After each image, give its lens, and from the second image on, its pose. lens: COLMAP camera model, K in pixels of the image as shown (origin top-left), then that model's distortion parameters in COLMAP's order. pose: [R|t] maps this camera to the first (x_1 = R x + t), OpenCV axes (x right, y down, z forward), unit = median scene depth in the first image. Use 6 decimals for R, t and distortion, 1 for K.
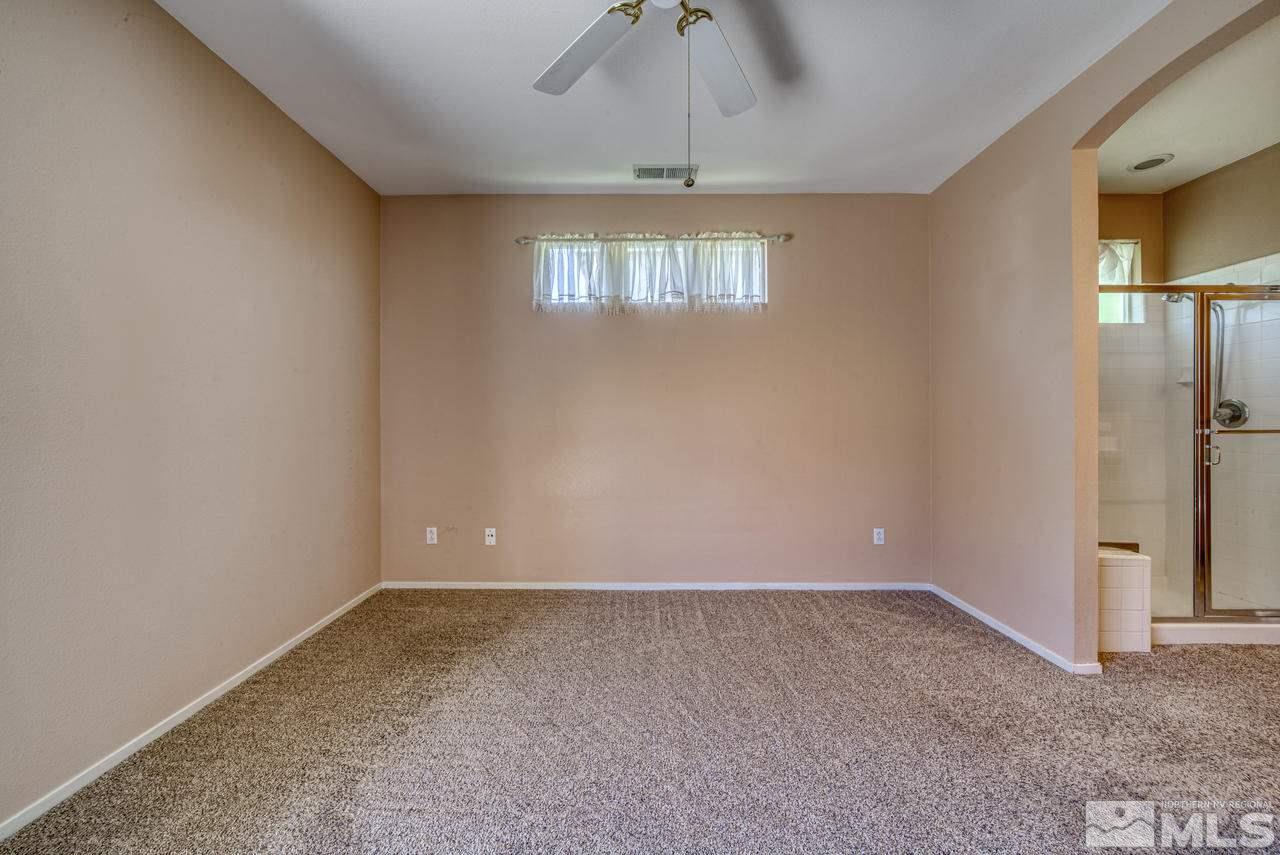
lens RADIAL K [[506.3, 0, 643.5], [0, 506.3, 428.4], [0, 0, 1]] dist [-0.008800, 0.000532]
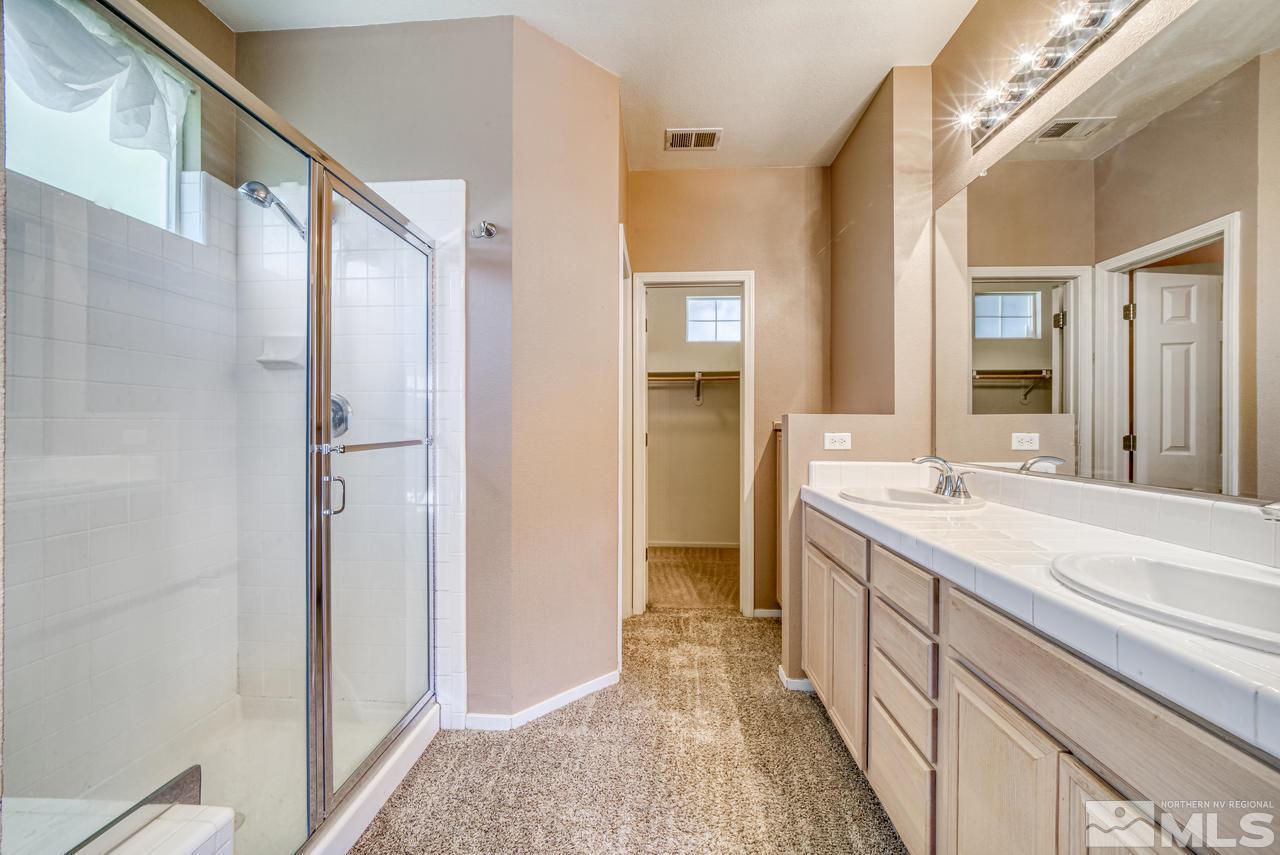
lens RADIAL K [[506.3, 0, 639.9], [0, 506.3, 426.4], [0, 0, 1]] dist [-0.008800, 0.000532]
pose [[0.058899, 0.007502, 0.998236, 0.557557], [-0.000923, 0.999972, -0.007461, -0.010788], [-0.998264, -0.000482, 0.058904, 0.572544]]
